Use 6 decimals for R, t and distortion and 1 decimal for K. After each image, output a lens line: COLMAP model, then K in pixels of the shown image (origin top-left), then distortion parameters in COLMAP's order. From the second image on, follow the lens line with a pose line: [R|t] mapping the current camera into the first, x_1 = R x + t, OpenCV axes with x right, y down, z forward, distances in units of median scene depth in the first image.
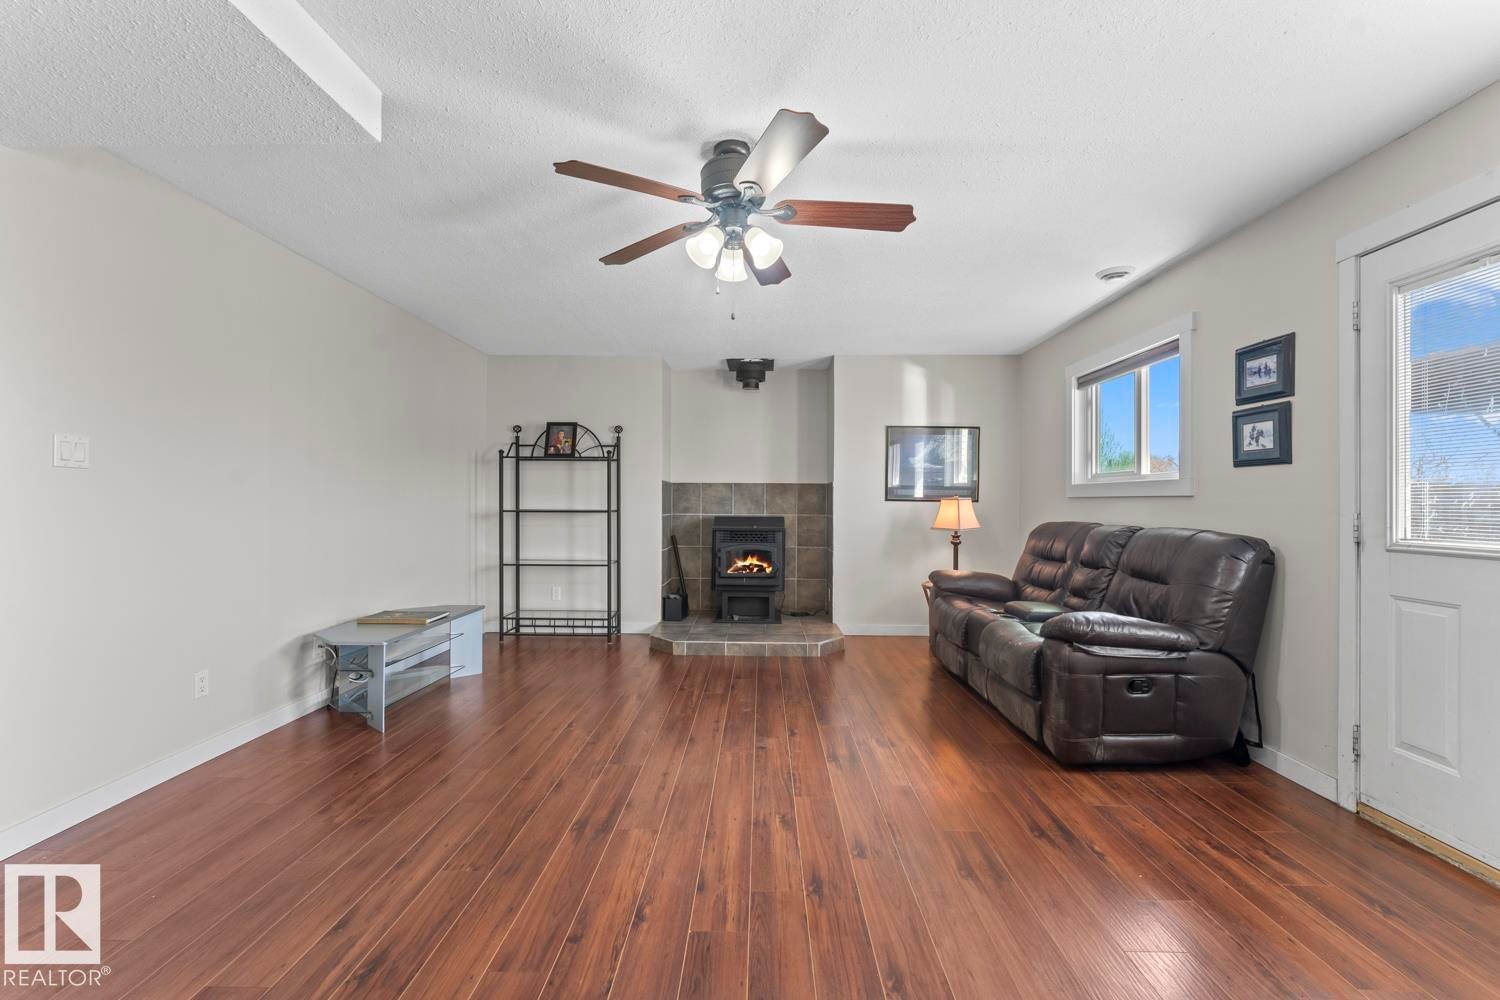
lens RADIAL K [[660.5, 0, 751.9], [0, 660.5, 505.5], [0, 0, 1]] dist [-0.002304, -0.000585]
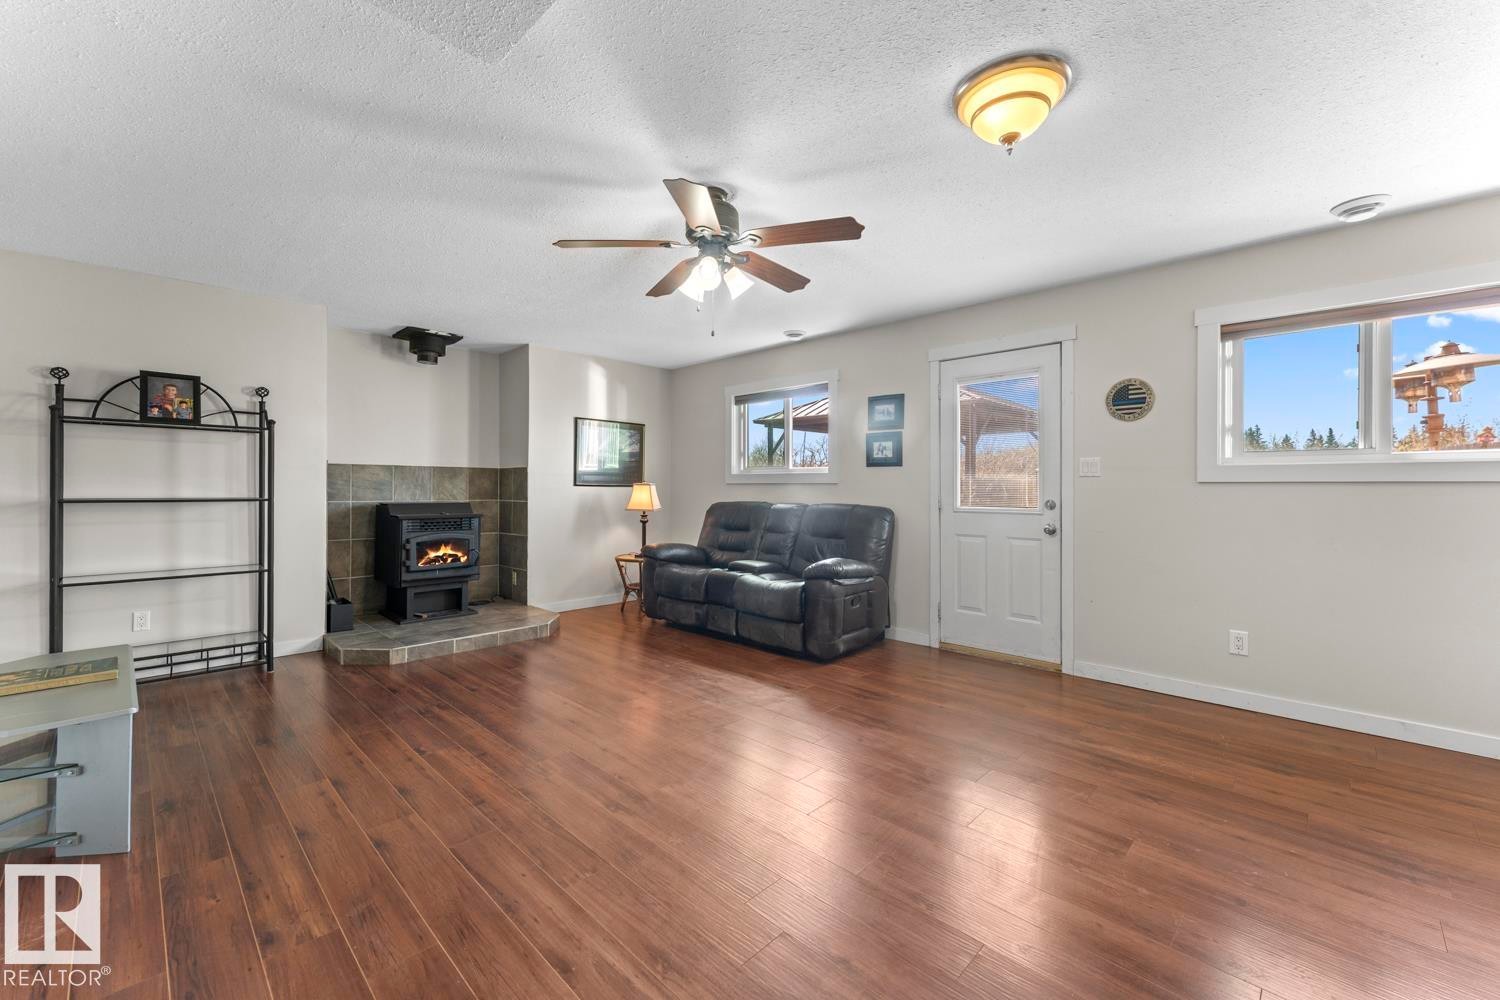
lens RADIAL K [[644.1, 0, 748.7], [0, 644.1, 485.3], [0, 0, 1]] dist [-0.000697, -0.000219]
pose [[0.649458, 0.001625, 0.760395, -0.417513], [0.003205, 0.999983, -0.004874, -0.001887], [-0.760390, 0.005602, 0.649442, 0.092075]]
